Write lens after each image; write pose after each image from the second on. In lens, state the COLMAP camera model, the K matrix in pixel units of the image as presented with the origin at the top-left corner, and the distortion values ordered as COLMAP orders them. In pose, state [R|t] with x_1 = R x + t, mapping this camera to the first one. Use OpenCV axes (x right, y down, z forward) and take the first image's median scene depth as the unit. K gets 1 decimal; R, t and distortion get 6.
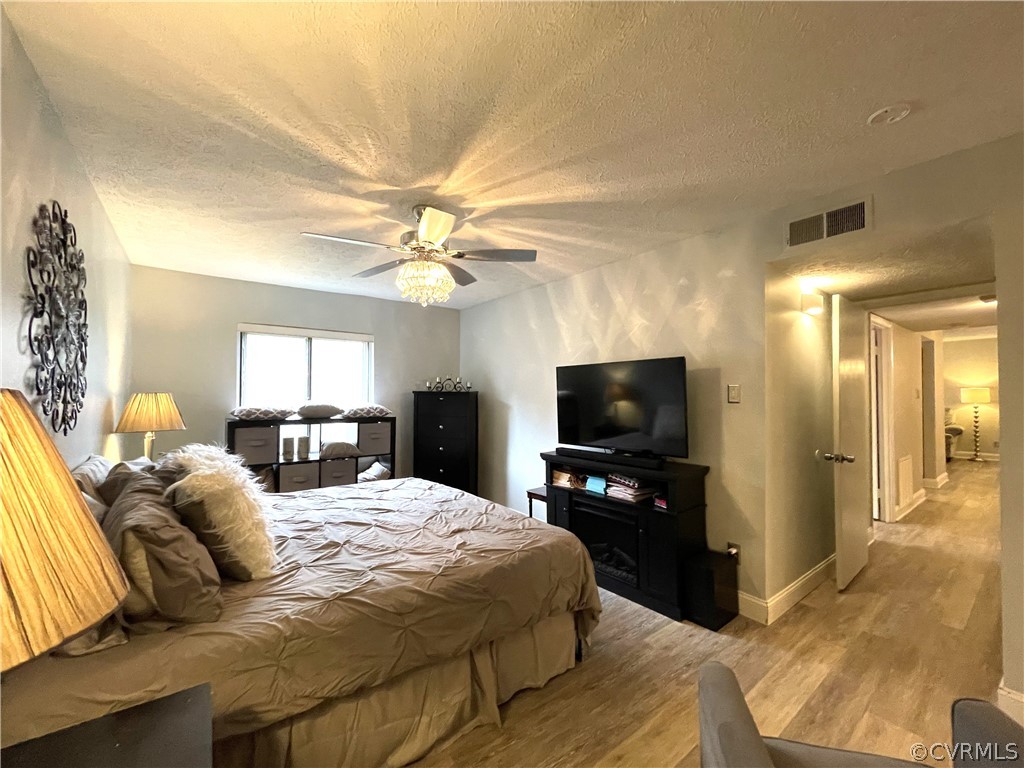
lens RADIAL K [[414.6, 0, 507.5], [0, 414.6, 385.1], [0, 0, 1]] dist [-0.000701, -0.000341]
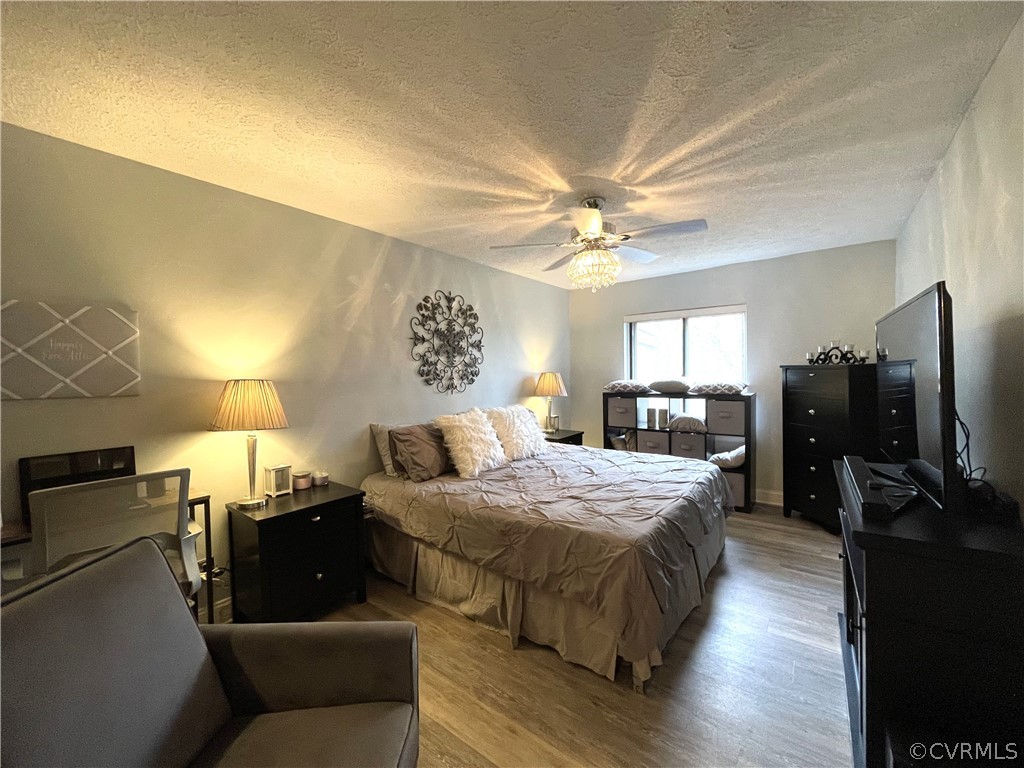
lens RADIAL K [[414.6, 0, 507.5], [0, 414.6, 385.1], [0, 0, 1]] dist [-0.000701, -0.000341]
pose [[0.269056, 0.023431, -0.962840, 0.541236], [0.039097, 0.998614, 0.035227, 0.003880], [0.962331, -0.047123, 0.267767, 0.330457]]
